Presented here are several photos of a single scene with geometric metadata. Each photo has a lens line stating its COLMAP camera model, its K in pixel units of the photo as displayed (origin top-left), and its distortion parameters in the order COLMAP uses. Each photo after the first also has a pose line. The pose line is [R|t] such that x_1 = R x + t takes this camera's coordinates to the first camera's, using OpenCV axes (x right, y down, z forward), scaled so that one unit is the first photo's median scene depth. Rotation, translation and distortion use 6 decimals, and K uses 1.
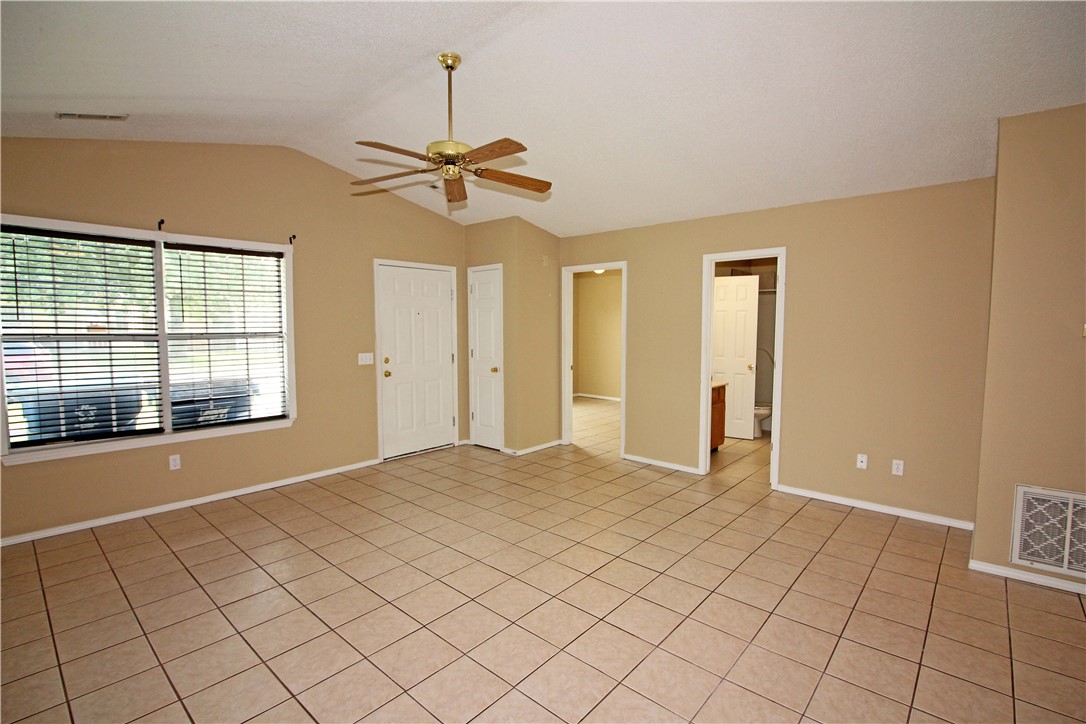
lens RADIAL K [[504.9, 0, 542.6], [0, 504.9, 363.4], [0, 0, 1]] dist [-0.011068, -0.001974]
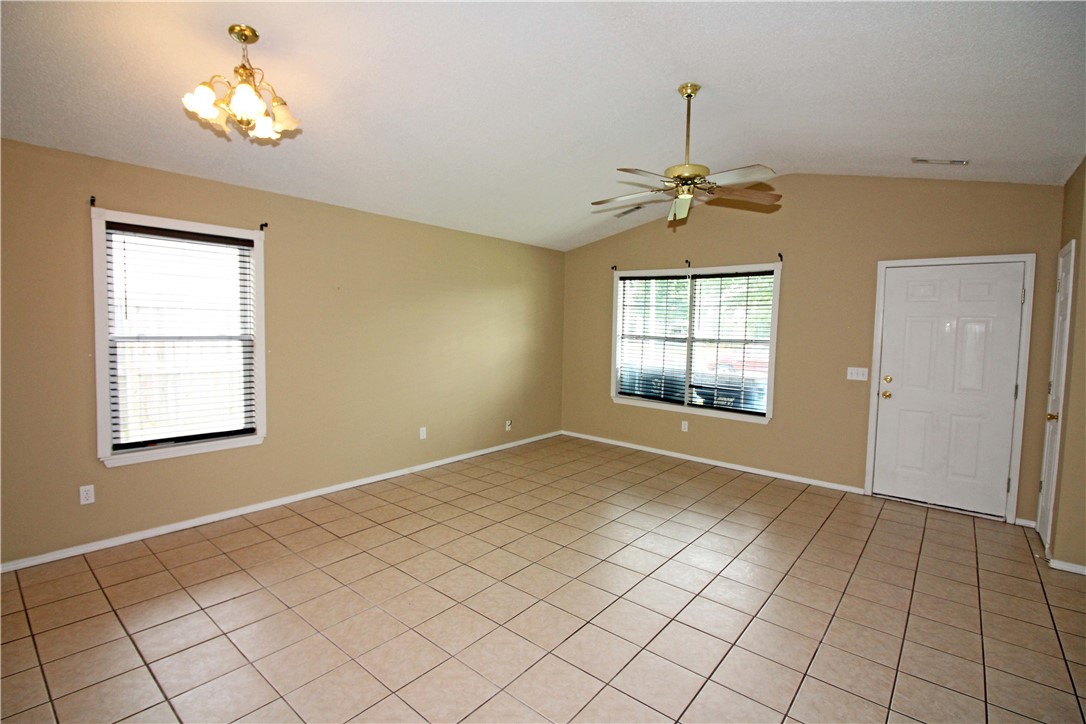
lens RADIAL K [[504.9, 0, 547.8], [0, 504.9, 356.7], [0, 0, 1]] dist [-0.011068, -0.001974]
pose [[0.023737, 0.054797, -0.998215, 0.557256], [-0.105344, 0.993075, 0.052010, -0.029046], [0.994153, 0.103921, 0.029345, 0.434186]]
